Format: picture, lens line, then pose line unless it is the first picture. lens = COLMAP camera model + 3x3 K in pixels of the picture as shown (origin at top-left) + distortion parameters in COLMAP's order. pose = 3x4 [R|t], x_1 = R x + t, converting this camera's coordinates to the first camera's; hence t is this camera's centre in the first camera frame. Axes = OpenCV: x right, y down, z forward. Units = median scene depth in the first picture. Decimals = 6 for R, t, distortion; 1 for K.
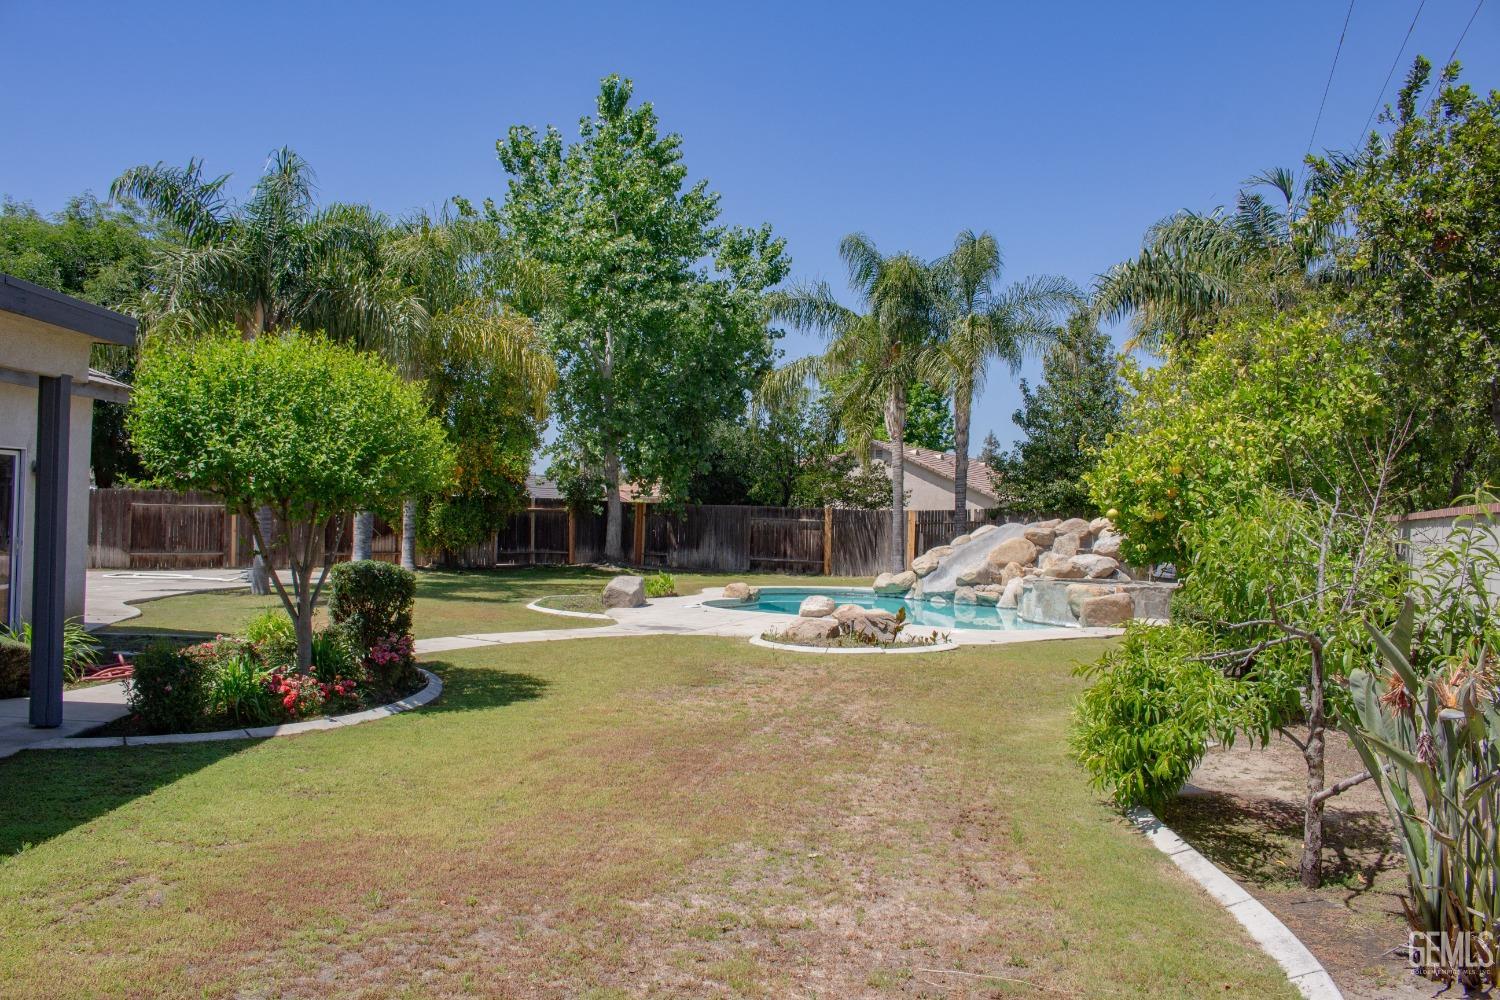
lens RADIAL K [[1248.5, 0, 750.0], [0, 1248.5, 500.0], [0, 0, 1]] dist [-0.167425, 0.137680]
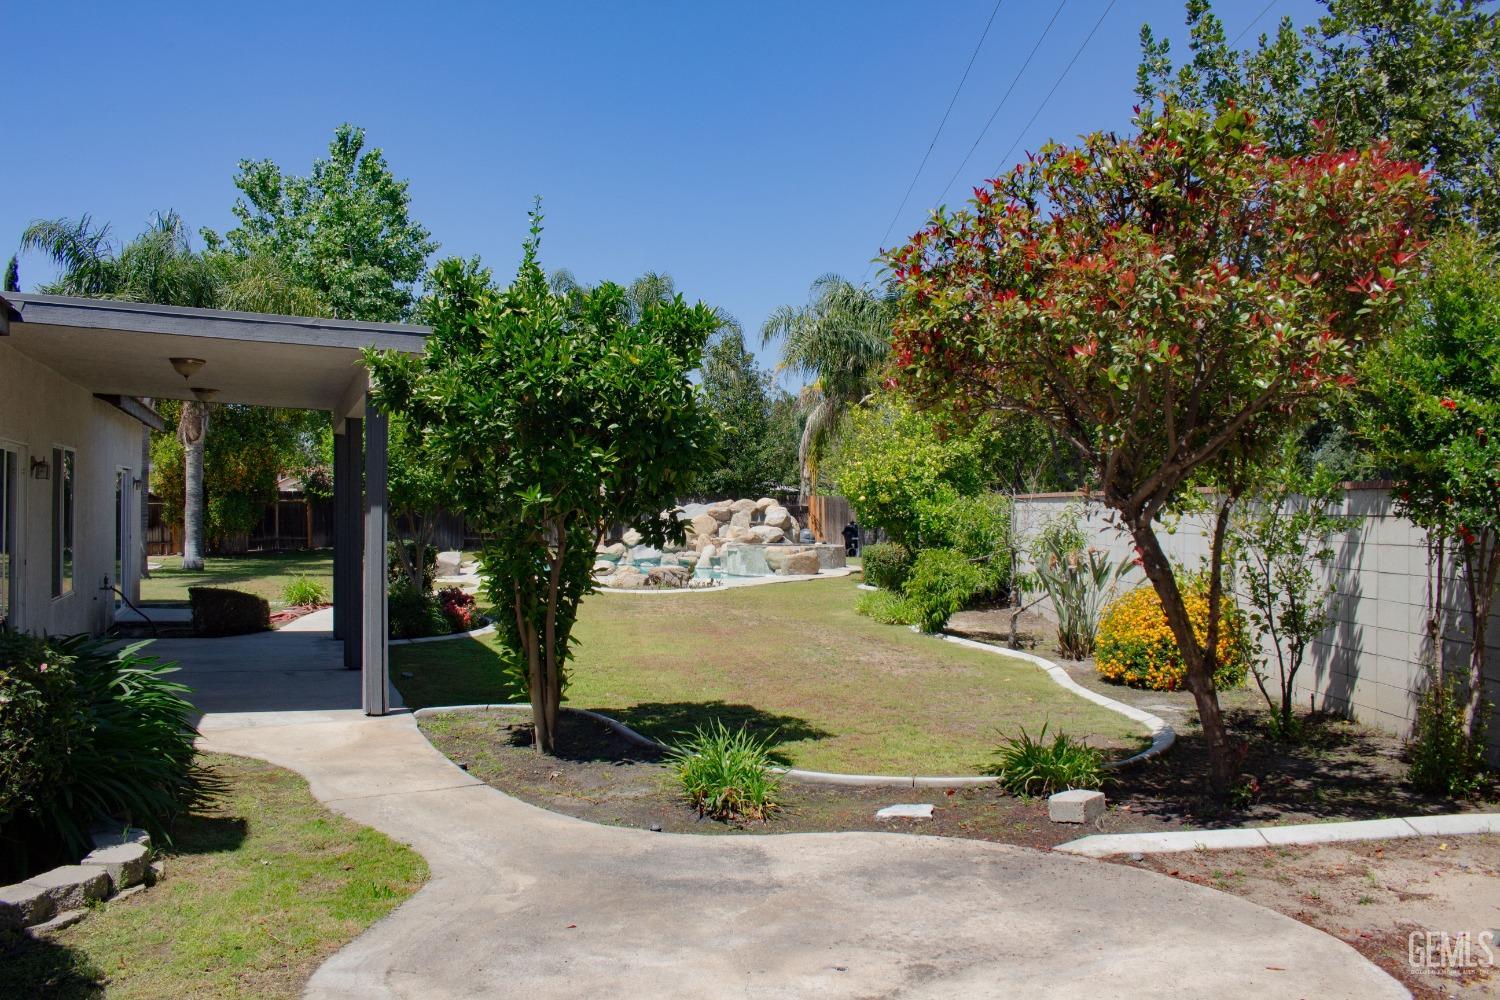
lens RADIAL K [[1248.5, 0, 750.0], [0, 1248.5, 500.0], [0, 0, 1]] dist [-0.167425, 0.137680]
pose [[0.939369, -0.022835, 0.342147, -0.193468], [0.017186, 0.999661, 0.019533, -0.010375], [-0.342478, -0.012468, 0.939443, -0.257704]]
